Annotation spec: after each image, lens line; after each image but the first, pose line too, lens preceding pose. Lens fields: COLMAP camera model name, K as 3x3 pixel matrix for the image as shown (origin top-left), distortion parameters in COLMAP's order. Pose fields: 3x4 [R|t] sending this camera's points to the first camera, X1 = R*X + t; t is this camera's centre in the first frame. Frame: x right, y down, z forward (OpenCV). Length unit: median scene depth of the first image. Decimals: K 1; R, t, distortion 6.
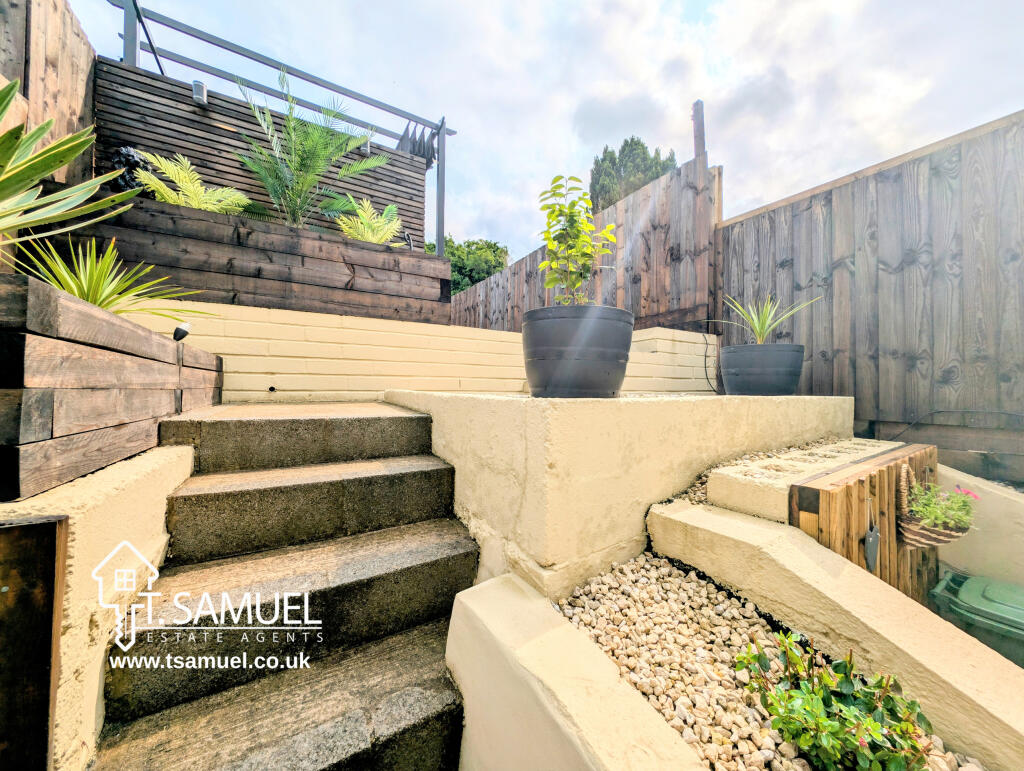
lens RADIAL K [[369.9, 0, 517.0], [0, 369.9, 393.3], [0, 0, 1]] dist [-0.005872, -0.000595]
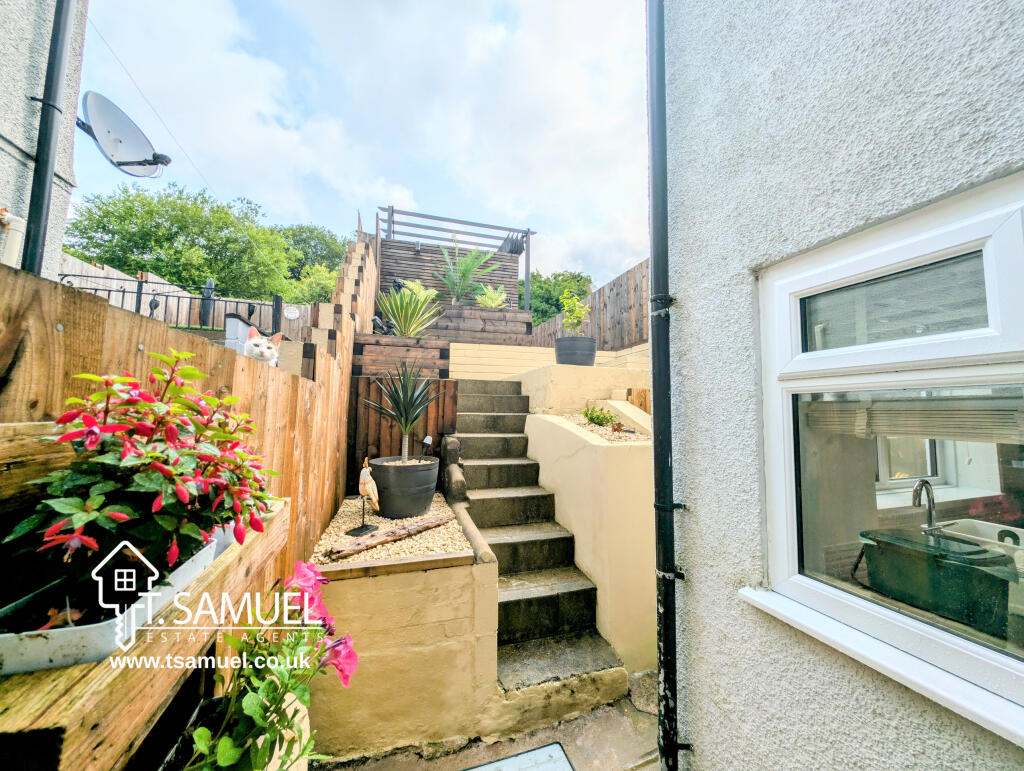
lens RADIAL K [[369.9, 0, 509.2], [0, 369.9, 388.6], [0, 0, 1]] dist [-0.005872, -0.000595]
pose [[0.964669, -0.014991, -0.263040, 0.213089], [-0.004181, 0.997383, -0.072175, 0.174901], [0.263433, 0.070725, 0.962082, -0.871184]]
